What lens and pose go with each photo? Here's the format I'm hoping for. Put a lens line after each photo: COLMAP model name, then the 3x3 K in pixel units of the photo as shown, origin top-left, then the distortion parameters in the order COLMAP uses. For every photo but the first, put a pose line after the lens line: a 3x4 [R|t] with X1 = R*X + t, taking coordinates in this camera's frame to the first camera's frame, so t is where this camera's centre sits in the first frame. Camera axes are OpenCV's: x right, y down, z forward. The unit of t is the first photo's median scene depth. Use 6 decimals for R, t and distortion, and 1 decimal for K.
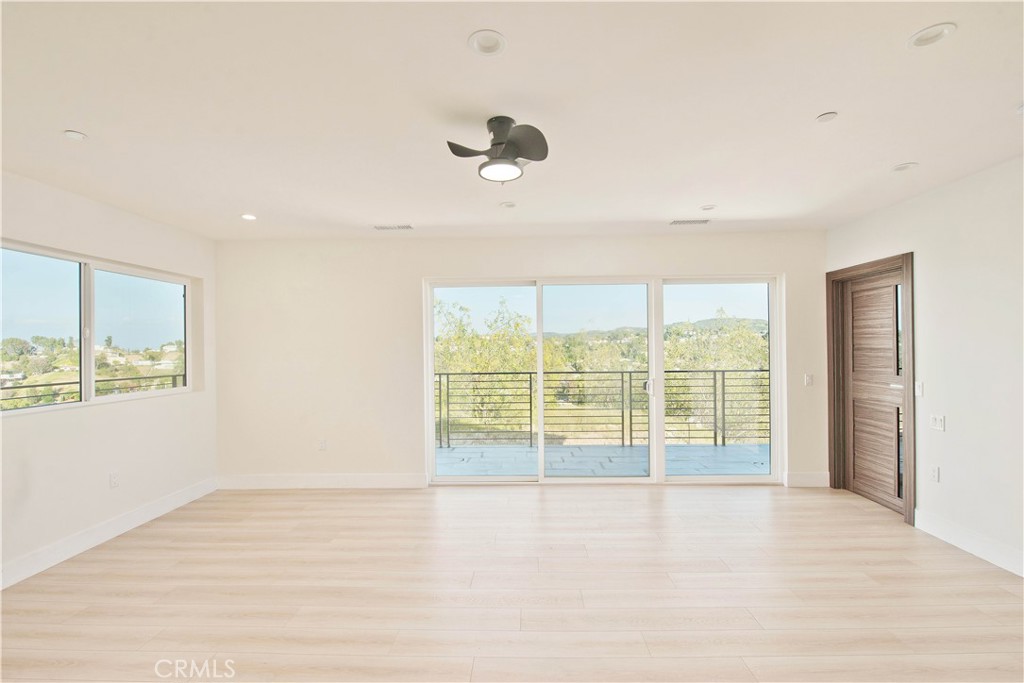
lens RADIAL K [[460.7, 0, 507.0], [0, 460.7, 343.5], [0, 0, 1]] dist [-0.017685, -0.000380]
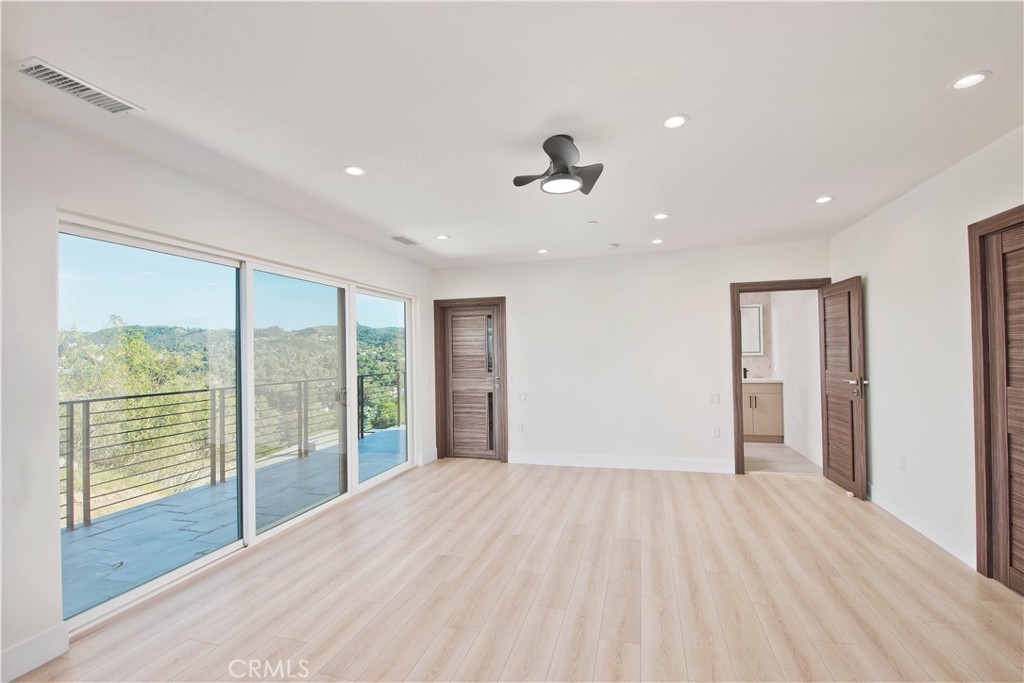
lens RADIAL K [[460.7, 0, 507.0], [0, 460.7, 343.5], [0, 0, 1]] dist [-0.017685, -0.000380]
pose [[0.216328, 0.034617, 0.975707, -0.633727], [0.012180, 0.999198, -0.038151, 0.030507], [-0.976245, 0.020137, 0.215732, 0.539849]]
